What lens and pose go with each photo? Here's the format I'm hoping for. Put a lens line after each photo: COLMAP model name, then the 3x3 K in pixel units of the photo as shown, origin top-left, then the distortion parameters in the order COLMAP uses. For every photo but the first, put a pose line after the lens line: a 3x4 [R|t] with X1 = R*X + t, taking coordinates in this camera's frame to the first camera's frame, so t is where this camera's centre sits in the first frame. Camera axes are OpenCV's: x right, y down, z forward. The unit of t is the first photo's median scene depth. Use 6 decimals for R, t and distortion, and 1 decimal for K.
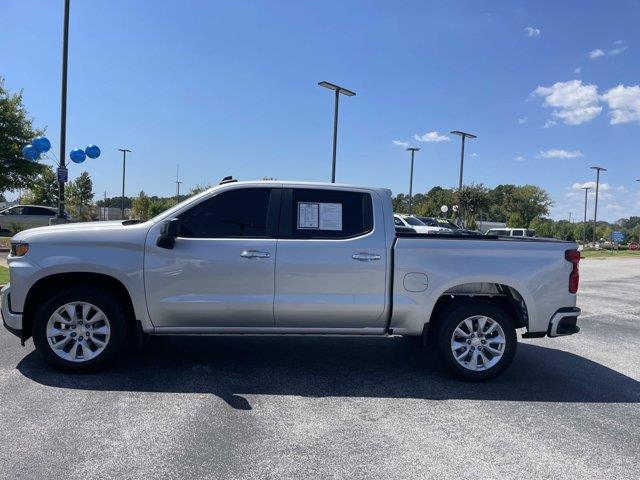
lens RADIAL K [[497.7, 0, 316.6], [0, 497.7, 243.8], [0, 0, 1]] dist [0.029845, -0.050554]
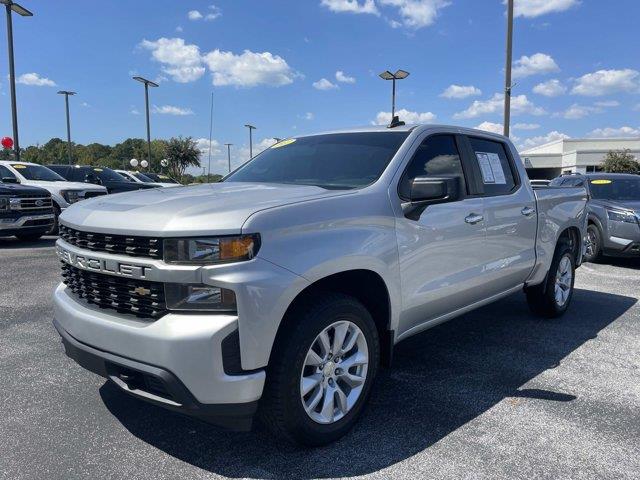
lens RADIAL K [[497.7, 0, 329.6], [0, 497.7, 249.6], [0, 0, 1]] dist [0.029845, -0.050554]
pose [[0.733532, -0.120059, 0.668967, -0.810522], [0.052675, 0.991356, 0.120159, -0.035533], [-0.677611, -0.052902, 0.733515, 0.550218]]
